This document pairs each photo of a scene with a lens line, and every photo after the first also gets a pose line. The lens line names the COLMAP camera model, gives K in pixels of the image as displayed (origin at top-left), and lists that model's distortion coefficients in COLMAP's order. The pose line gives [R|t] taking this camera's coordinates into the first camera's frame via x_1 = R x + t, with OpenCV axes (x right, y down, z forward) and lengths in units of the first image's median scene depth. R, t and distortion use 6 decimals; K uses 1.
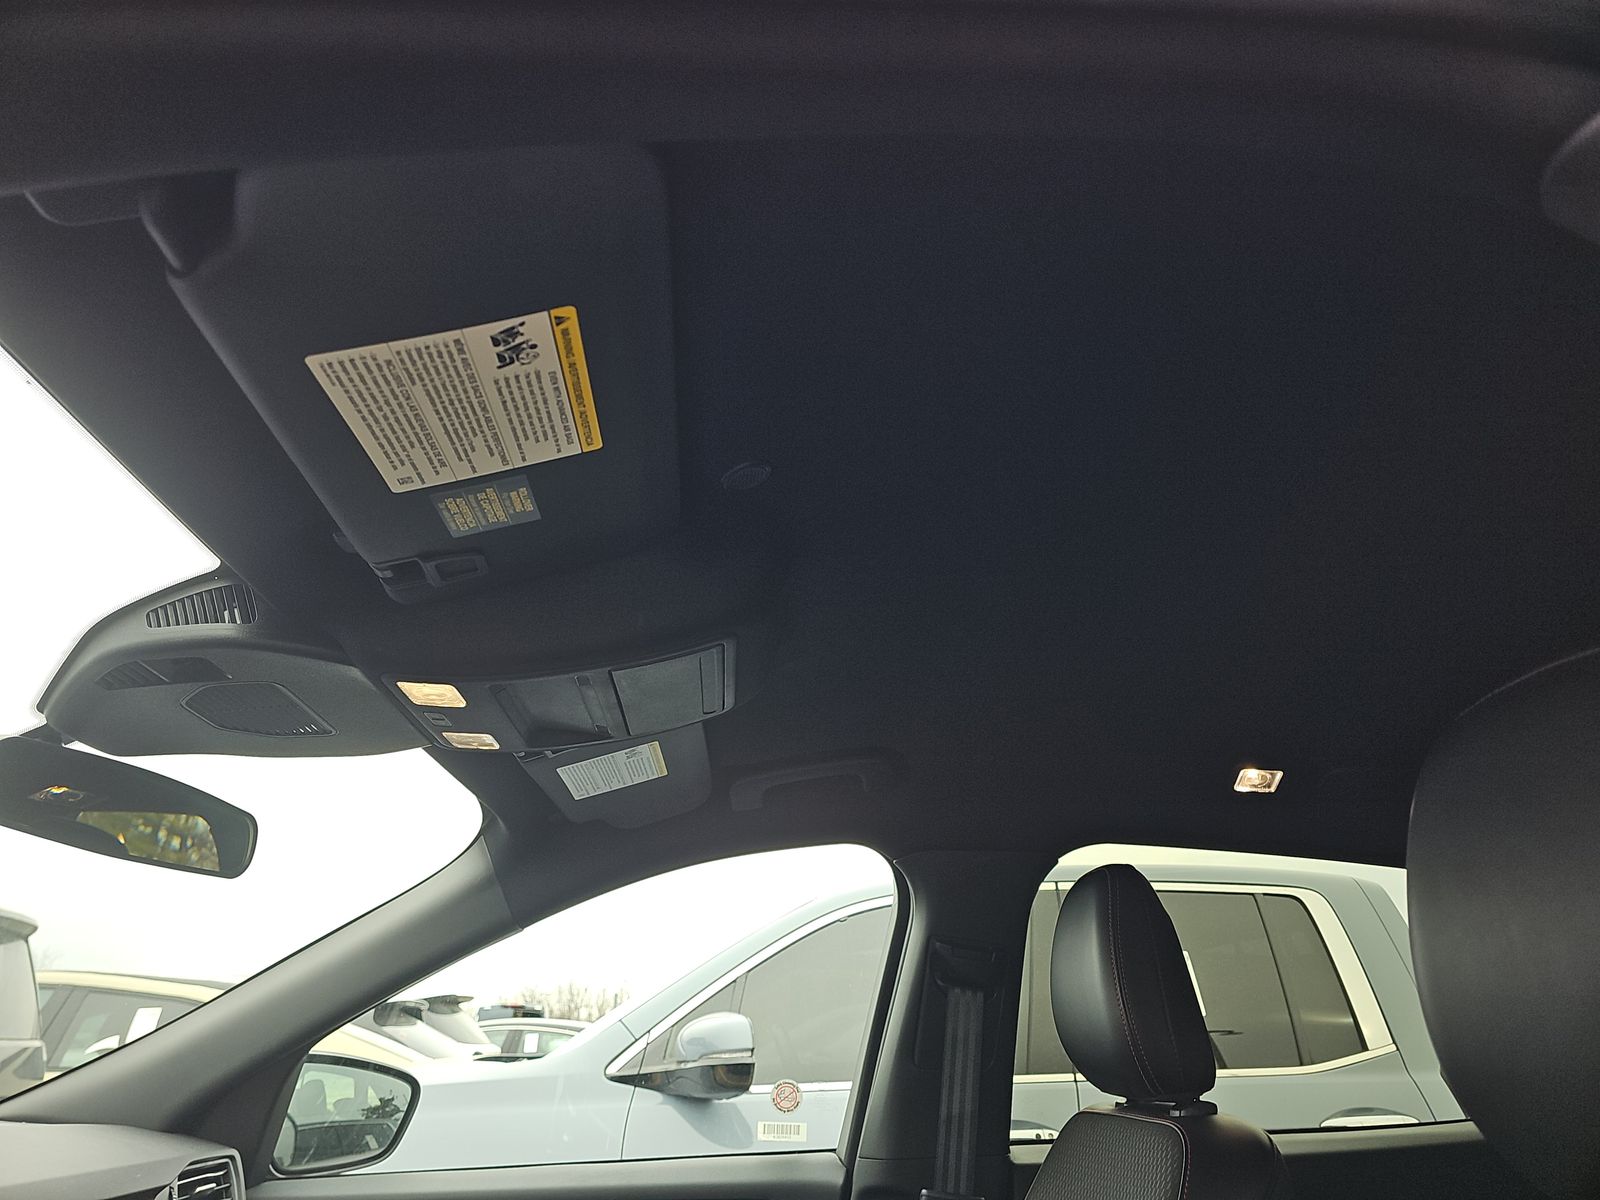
lens RADIAL K [[1016.0, 0, 797.1], [0, 1016.0, 610.0], [0, 0, 1]] dist [0.052777, -0.053881]
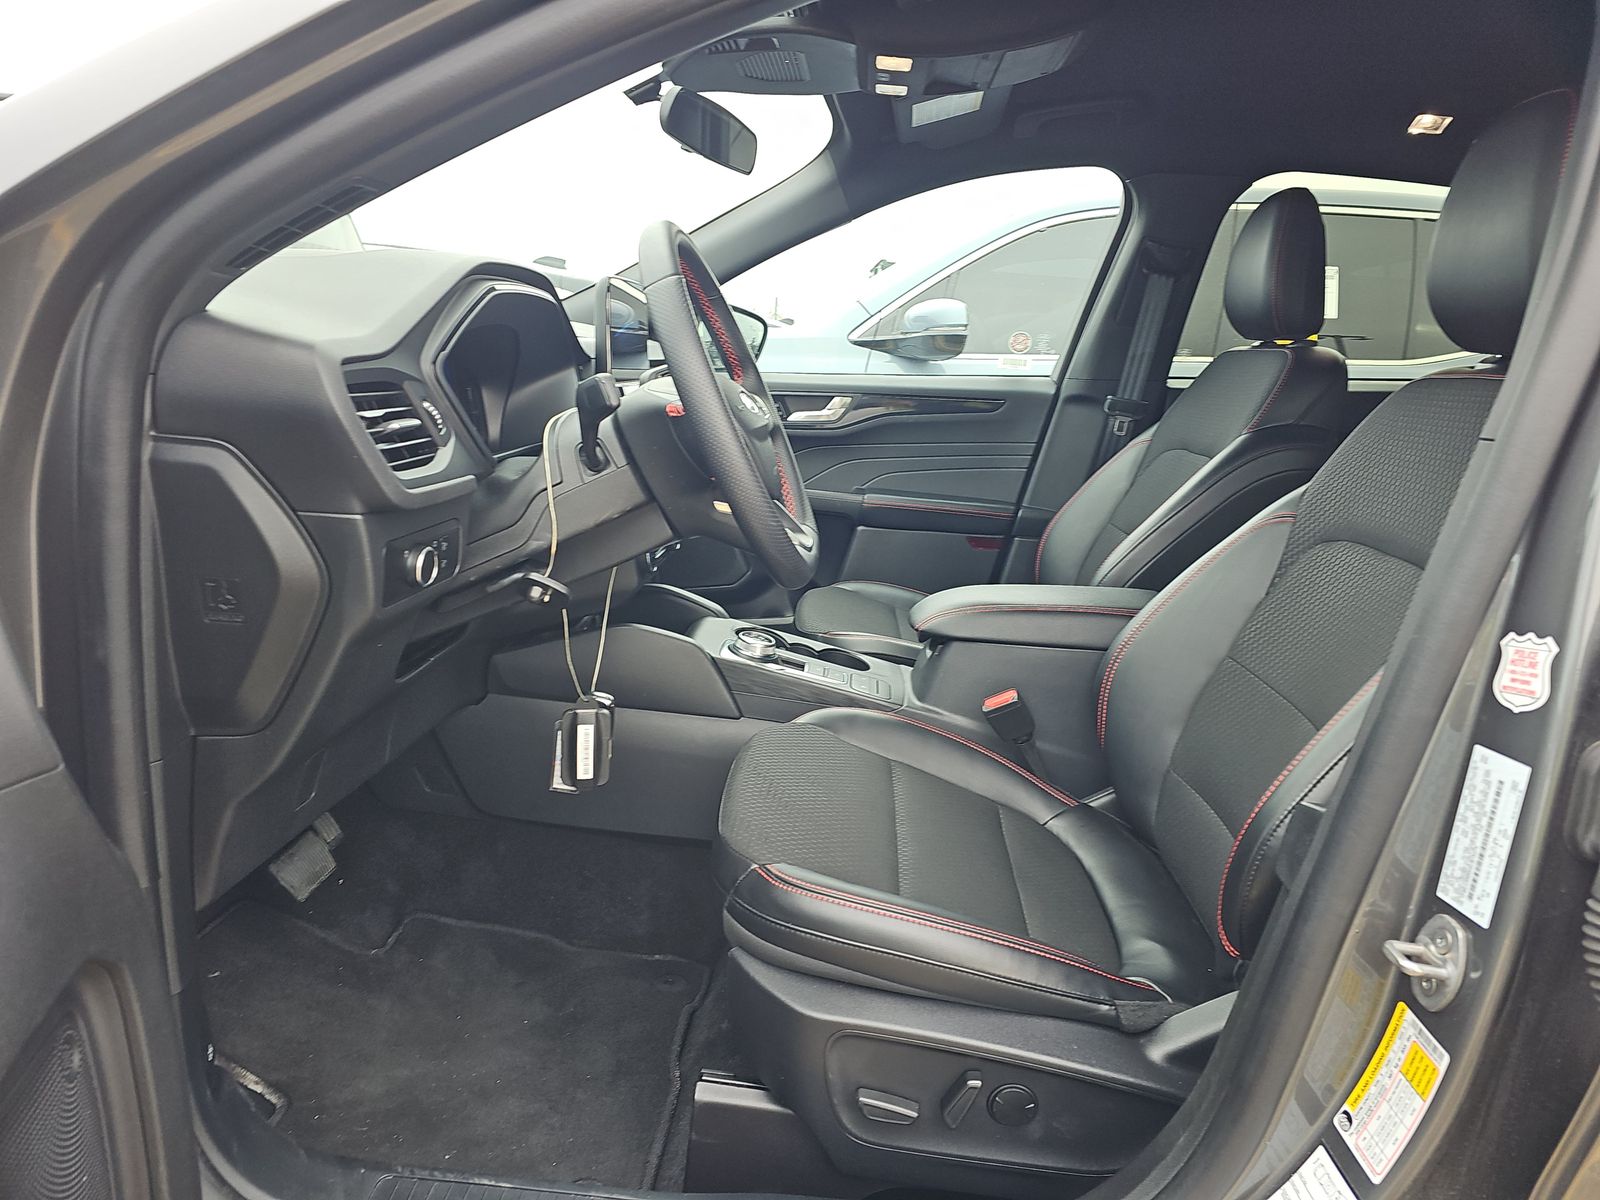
lens RADIAL K [[1016.0, 0, 797.1], [0, 1016.0, 610.0], [0, 0, 1]] dist [0.052777, -0.053881]
pose [[0.992073, 0.079345, -0.097449, -0.165567], [-0.004736, 0.798514, 0.601957, -0.120411], [0.125577, -0.596724, 0.792560, -0.489368]]
